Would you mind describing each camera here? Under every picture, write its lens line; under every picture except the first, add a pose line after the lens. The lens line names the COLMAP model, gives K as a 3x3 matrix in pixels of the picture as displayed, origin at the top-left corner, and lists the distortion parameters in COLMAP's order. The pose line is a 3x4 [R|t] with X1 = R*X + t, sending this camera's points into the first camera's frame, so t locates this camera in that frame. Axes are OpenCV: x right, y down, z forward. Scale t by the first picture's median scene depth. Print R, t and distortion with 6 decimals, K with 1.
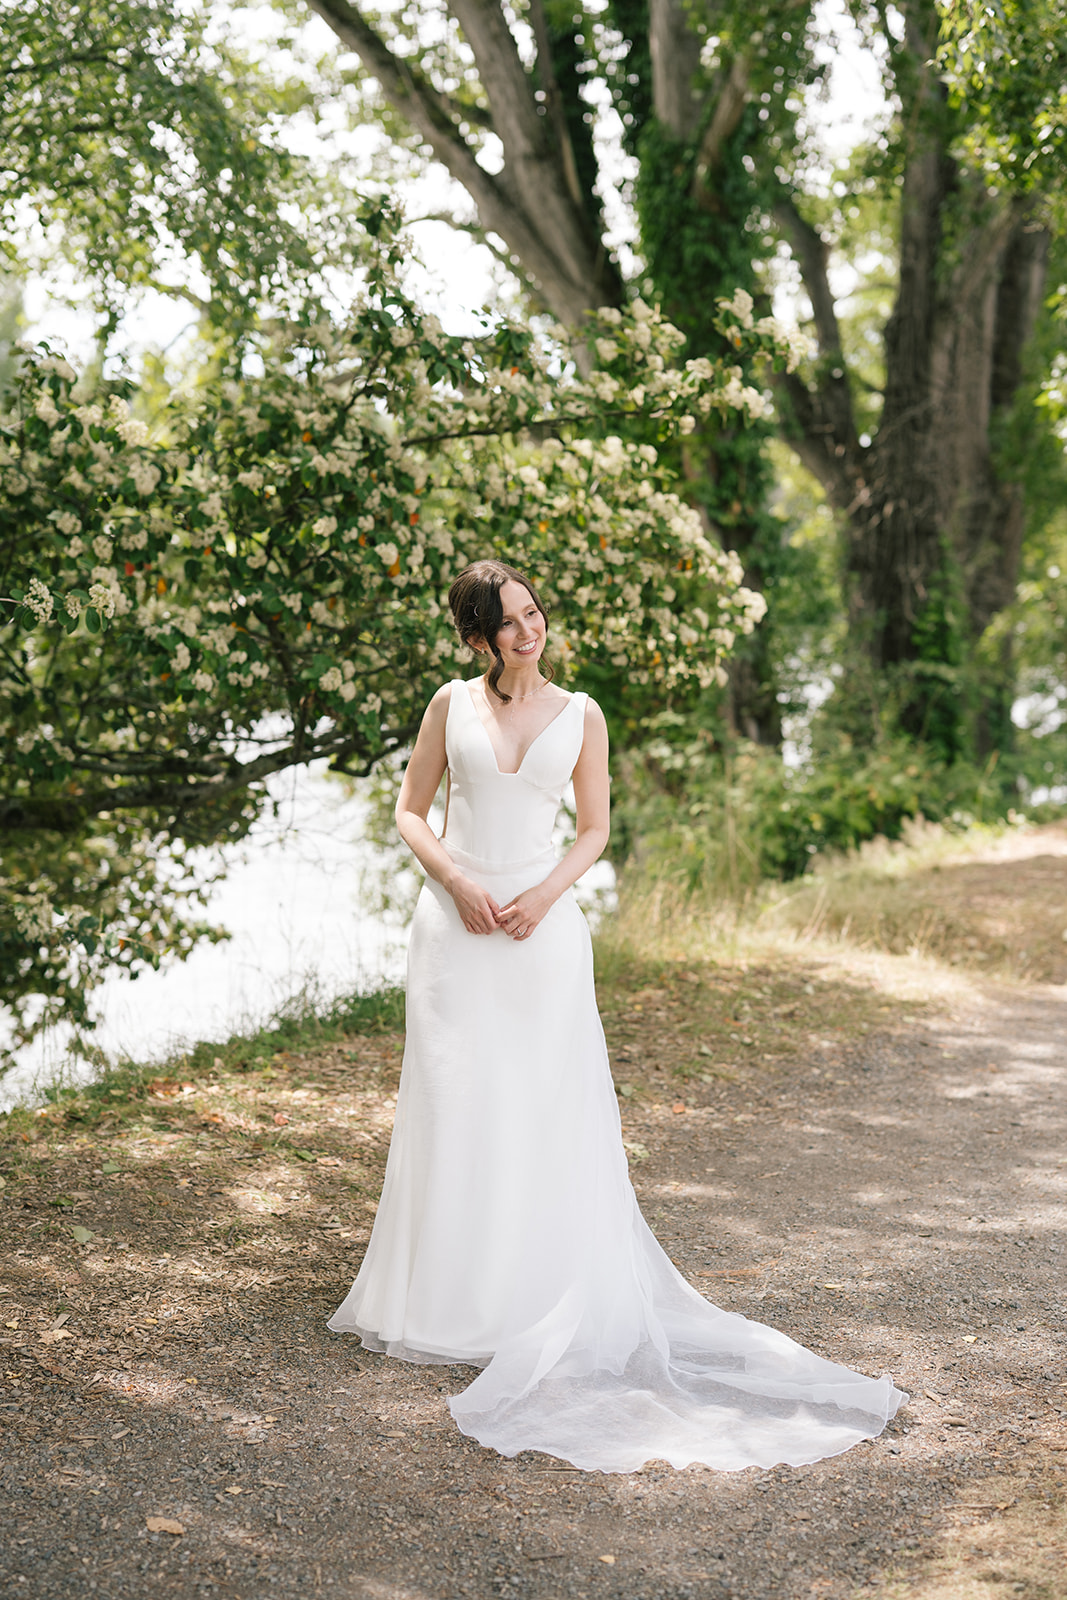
lens RADIAL K [[2424.4, 0, 502.3], [0, 2424.4, 805.0], [0, 0, 1]] dist [-0.008992, 0.043956]
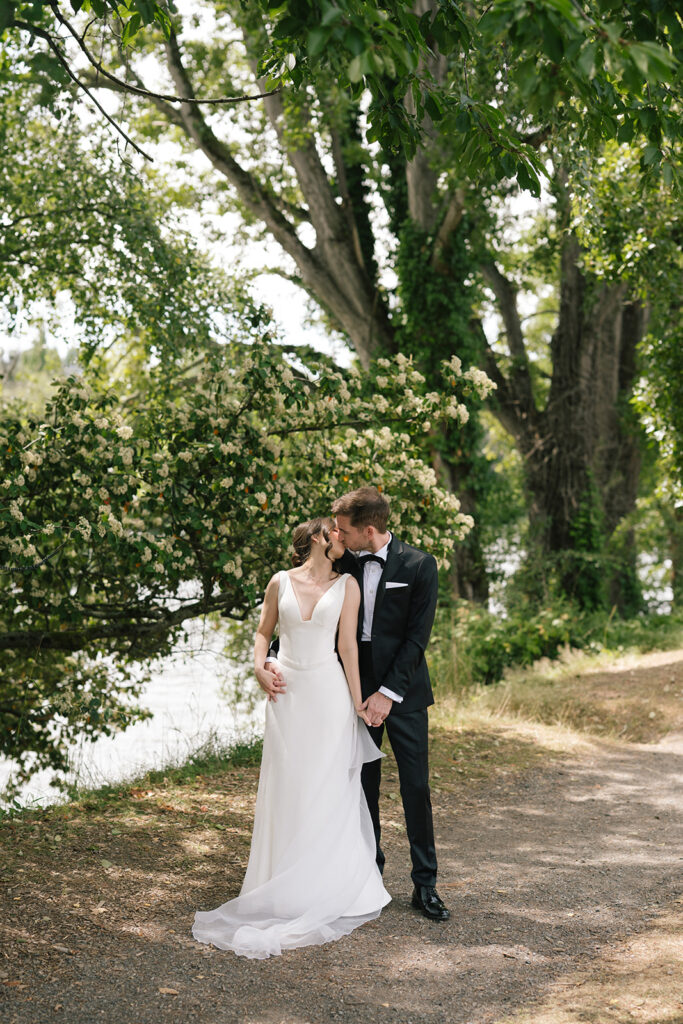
lens RADIAL K [[1551.6, 0, 321.5], [0, 1551.6, 515.2], [0, 0, 1]] dist [-0.008992, 0.043956]
pose [[0.999967, 0.005003, 0.006370, -0.007330], [-0.004493, 0.996958, -0.077816, -0.000385], [-0.006740, 0.077785, 0.996947, -0.120122]]
